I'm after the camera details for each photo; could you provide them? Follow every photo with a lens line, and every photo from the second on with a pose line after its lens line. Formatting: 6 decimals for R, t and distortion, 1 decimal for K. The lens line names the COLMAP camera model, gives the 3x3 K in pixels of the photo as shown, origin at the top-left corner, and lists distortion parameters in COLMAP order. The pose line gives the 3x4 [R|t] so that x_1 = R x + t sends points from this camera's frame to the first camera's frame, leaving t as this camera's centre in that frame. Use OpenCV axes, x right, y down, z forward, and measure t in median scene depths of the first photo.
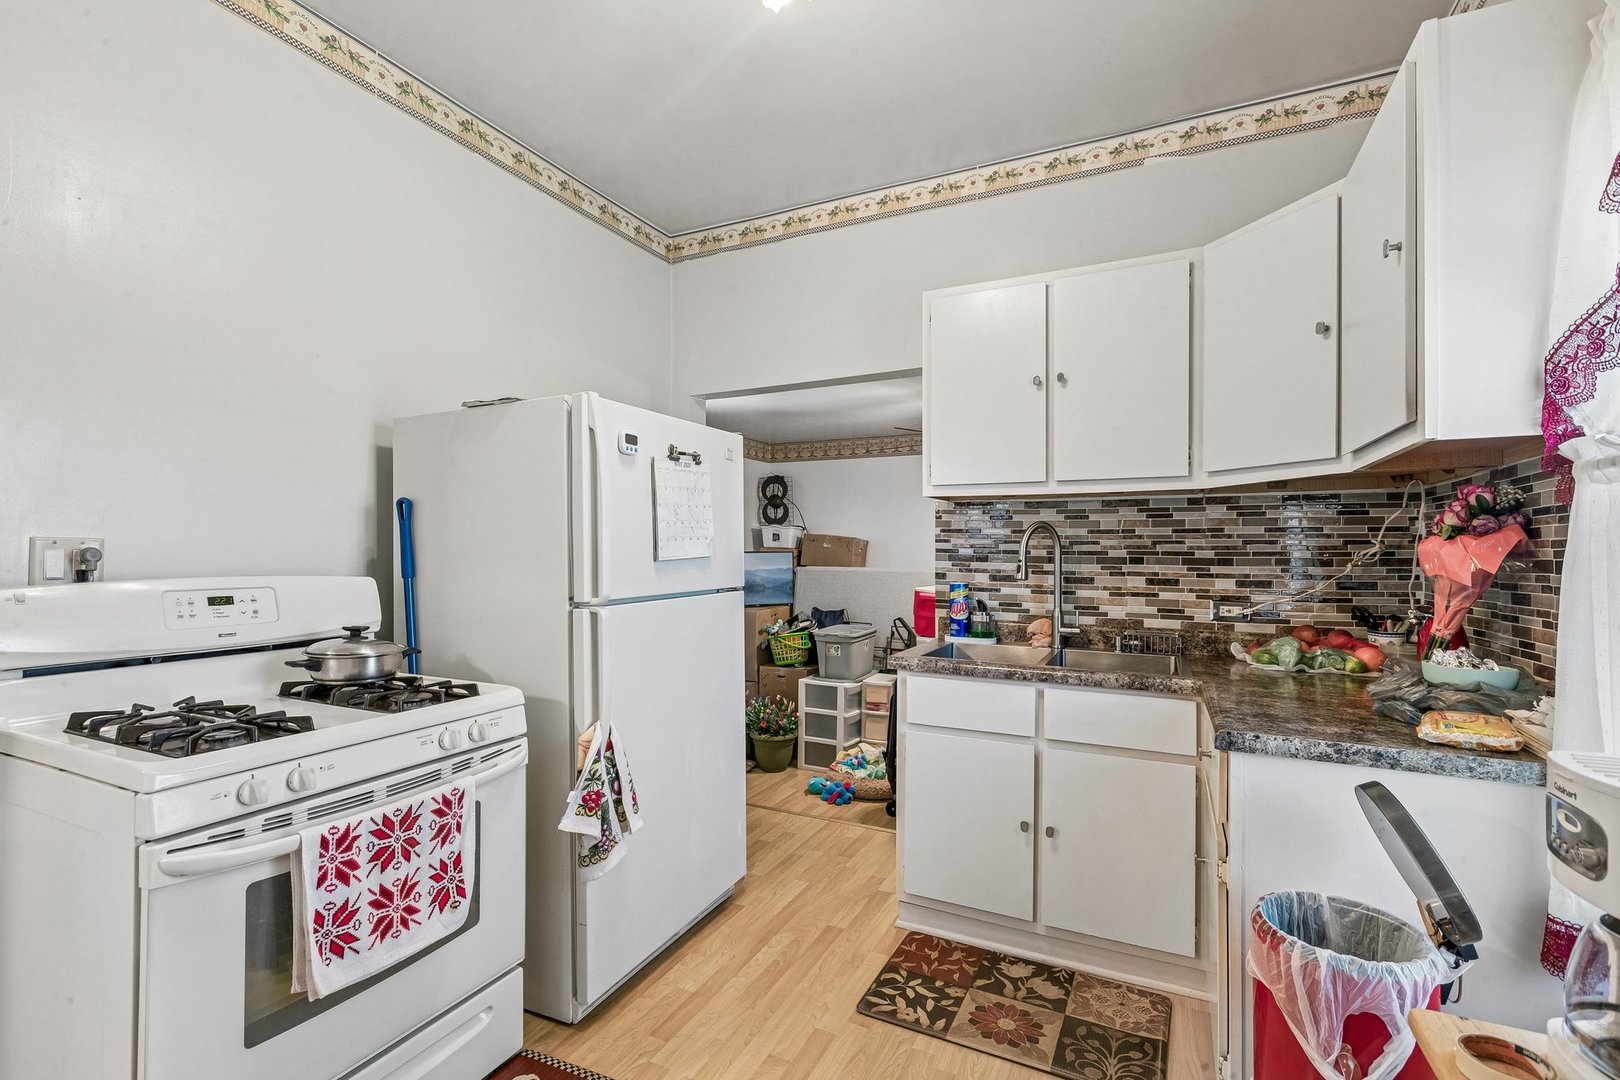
lens RADIAL K [[733.3, 0, 810.4], [0, 733.3, 545.7], [0, 0, 1]] dist [0.003068, -0.001147]
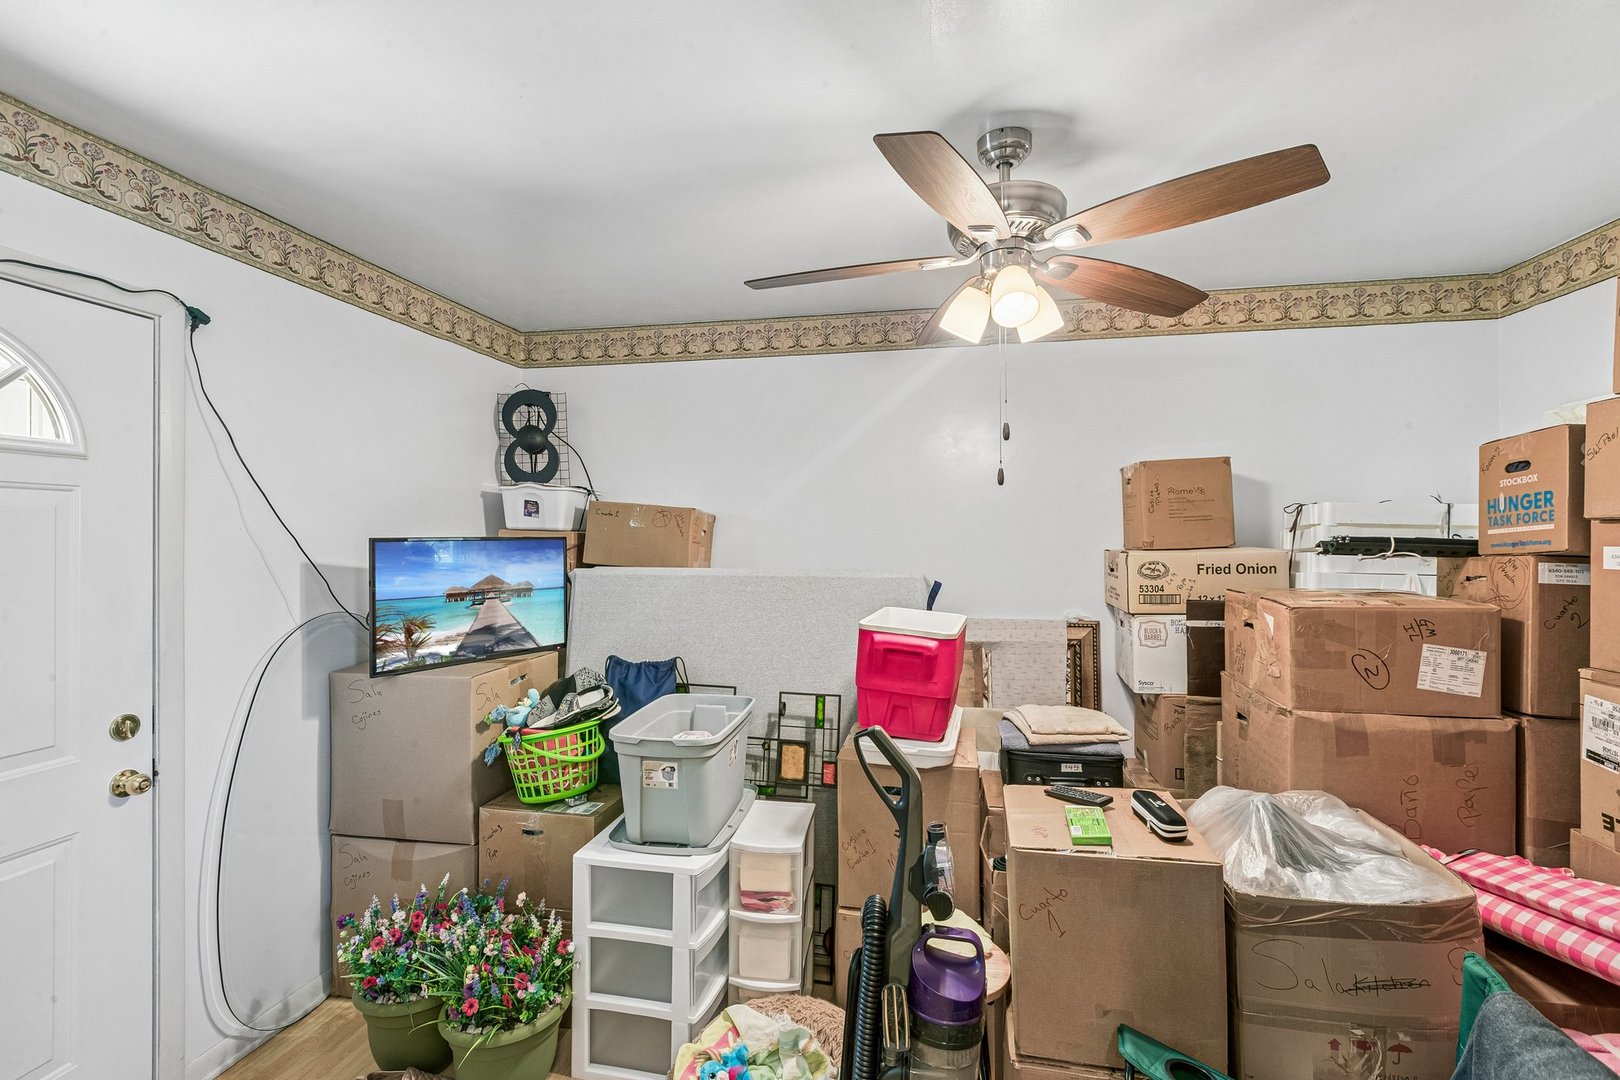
lens RADIAL K [[733.3, 0, 807.8], [0, 733.3, 532.6], [0, 0, 1]] dist [0.003068, -0.001147]
pose [[0.964006, -0.005676, 0.265819, 0.001855], [0.004085, 0.999970, 0.006538, 0.002819], [-0.265848, -0.005217, 0.964001, 0.530558]]
